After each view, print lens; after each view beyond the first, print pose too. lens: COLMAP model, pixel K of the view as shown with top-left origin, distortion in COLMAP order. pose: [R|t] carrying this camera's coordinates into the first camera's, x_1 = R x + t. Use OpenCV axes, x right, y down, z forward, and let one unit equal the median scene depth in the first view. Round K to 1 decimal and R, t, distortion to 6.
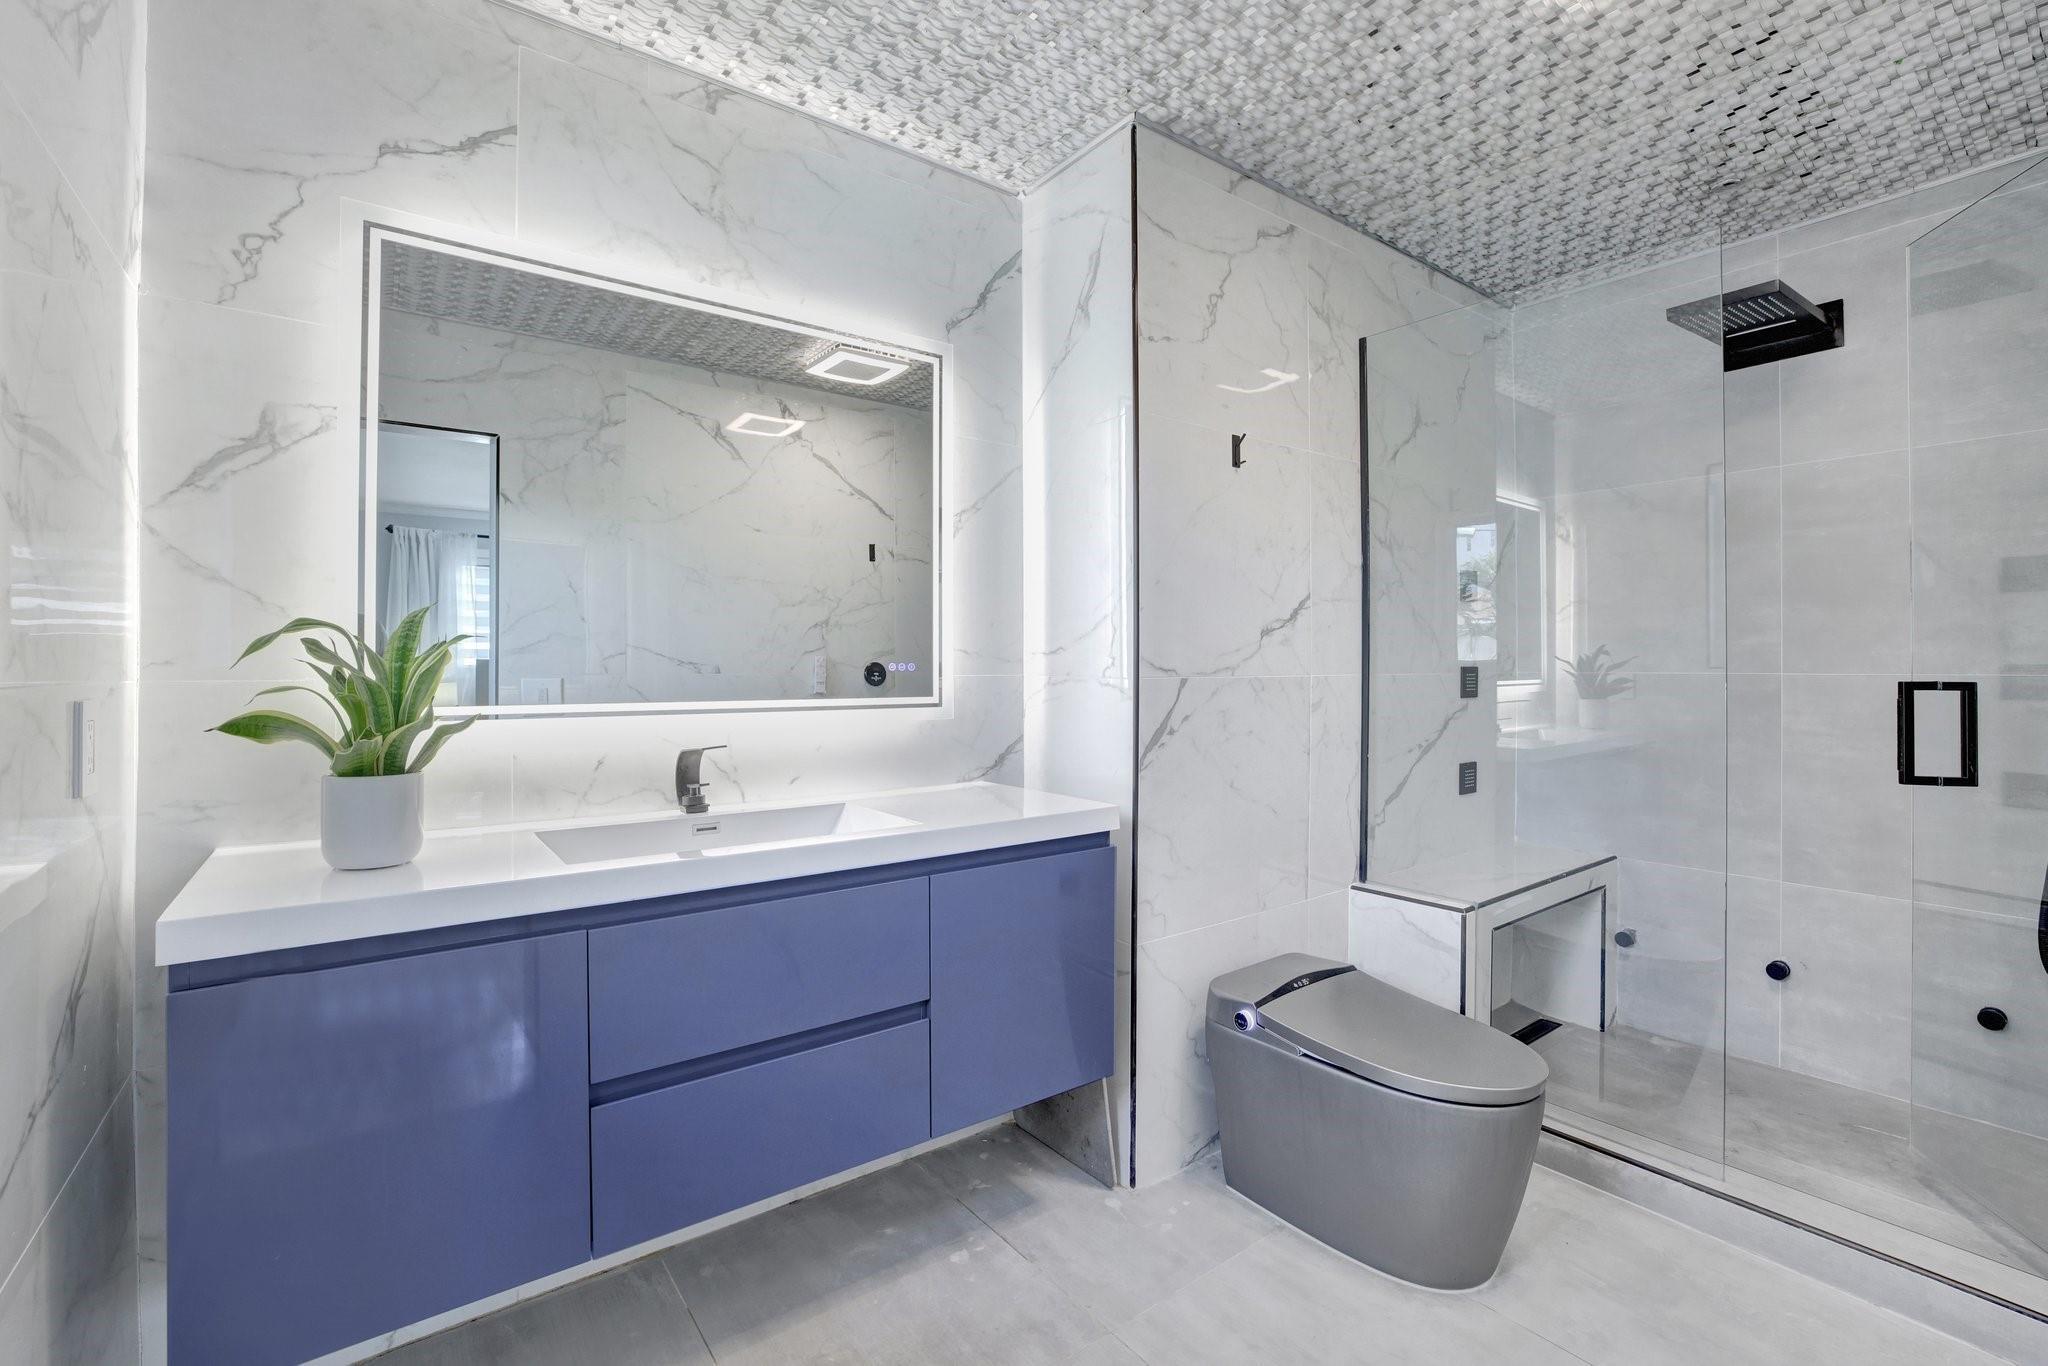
lens RADIAL K [[893.7, 0, 1018.8], [0, 893.7, 662.8], [0, 0, 1]] dist [-0.046457, 0.016957]
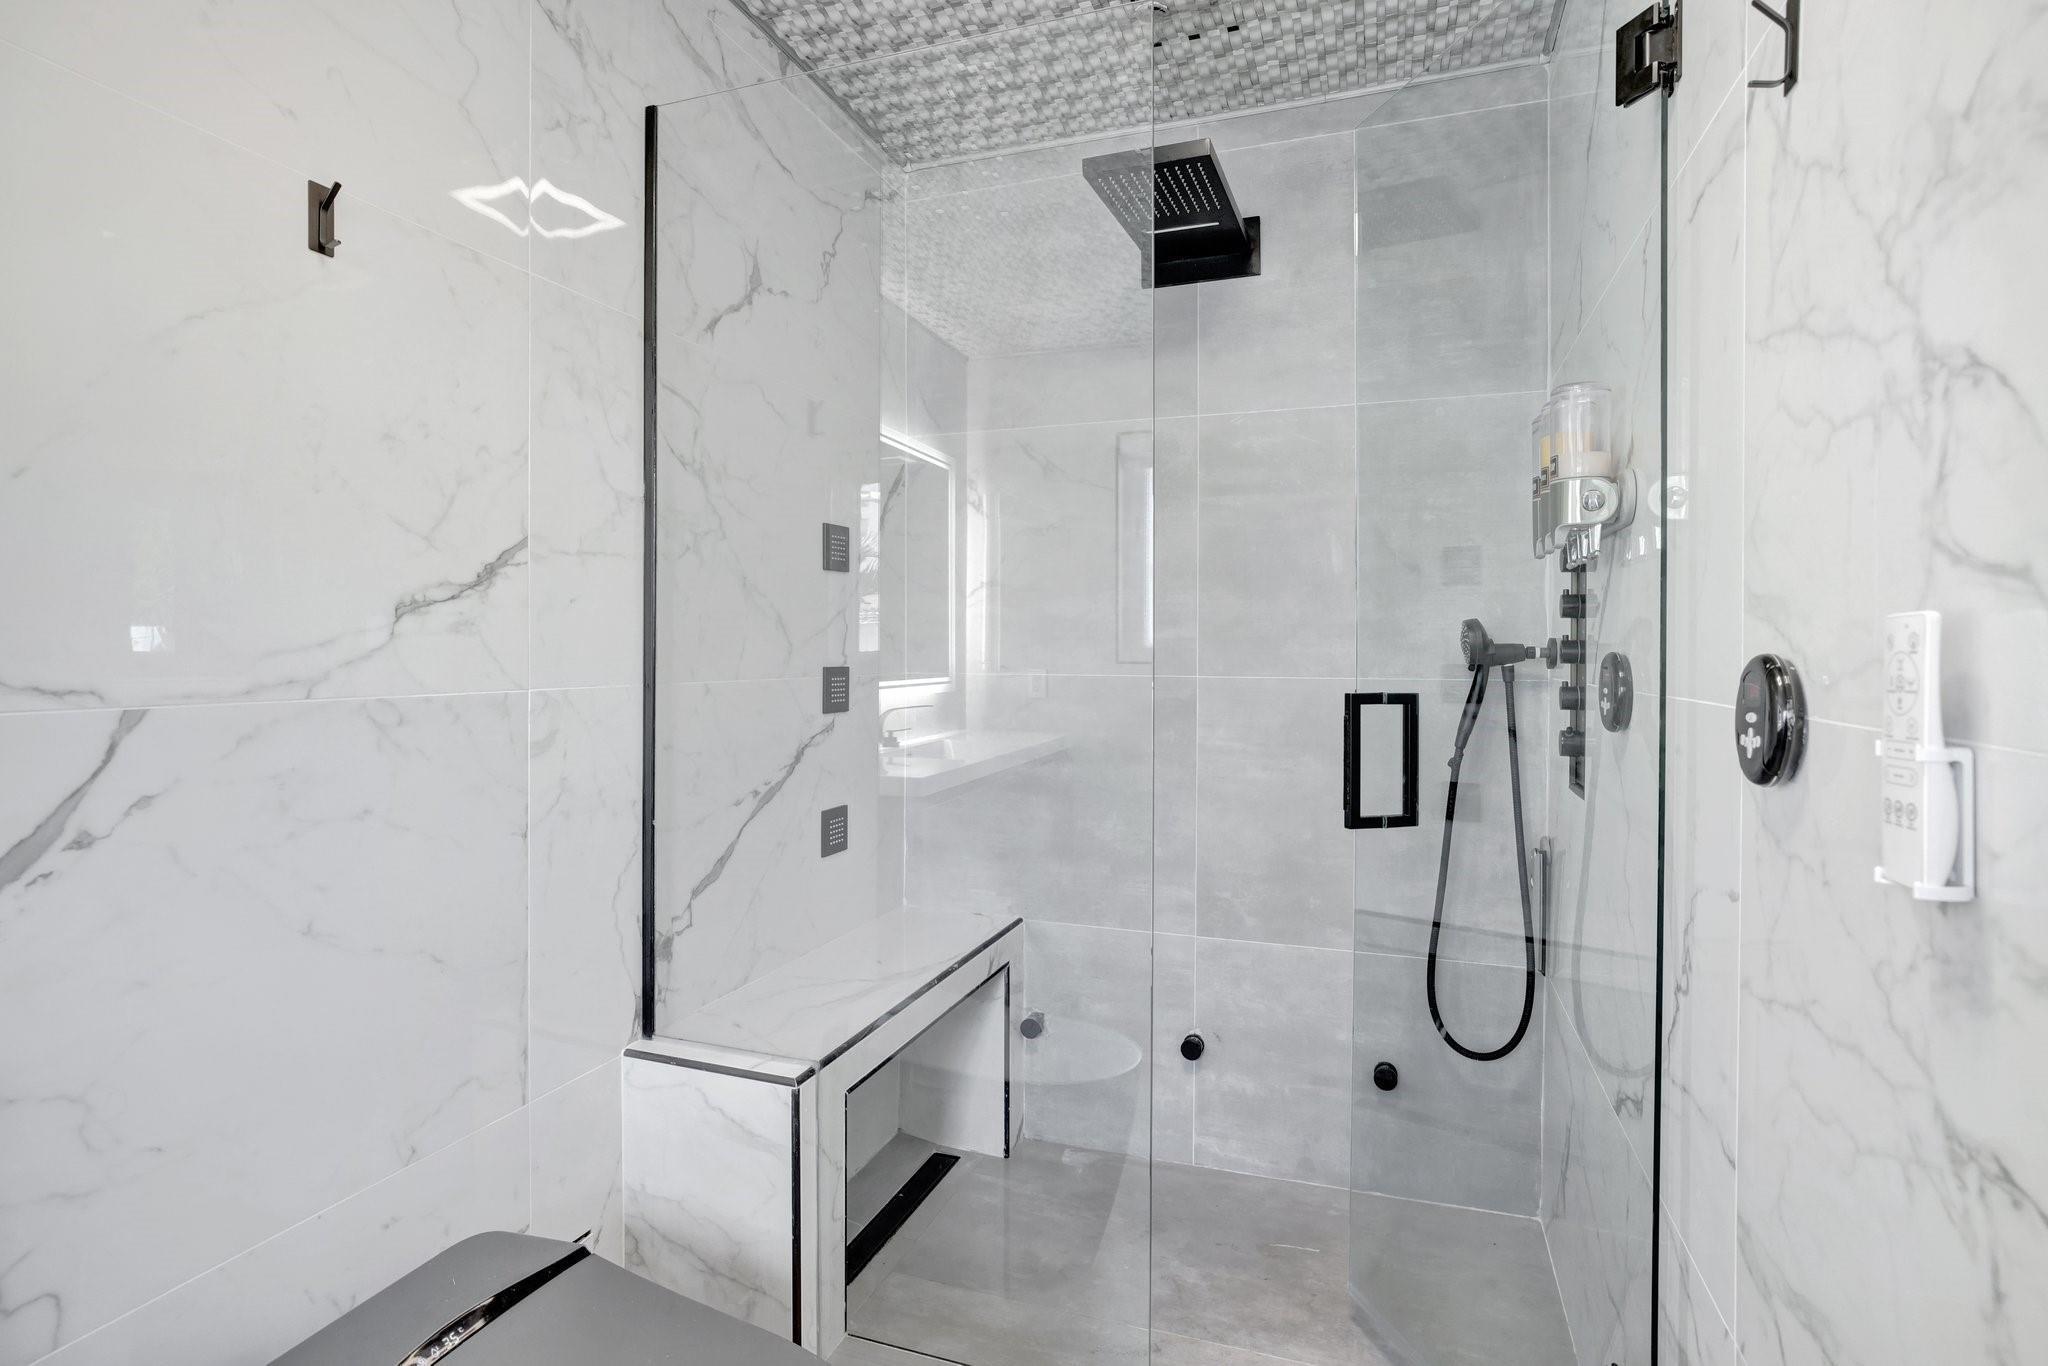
lens RADIAL K [[1023.8, 0, 1026.4], [0, 1023.8, 658.6], [0, 0, 1]] dist [-0.000435, 0.000031]
pose [[0.833312, -0.001200, 0.552802, 0.221392], [-0.004061, 0.999957, 0.008293, -0.010449], [-0.552789, -0.009156, 0.833271, 0.296598]]
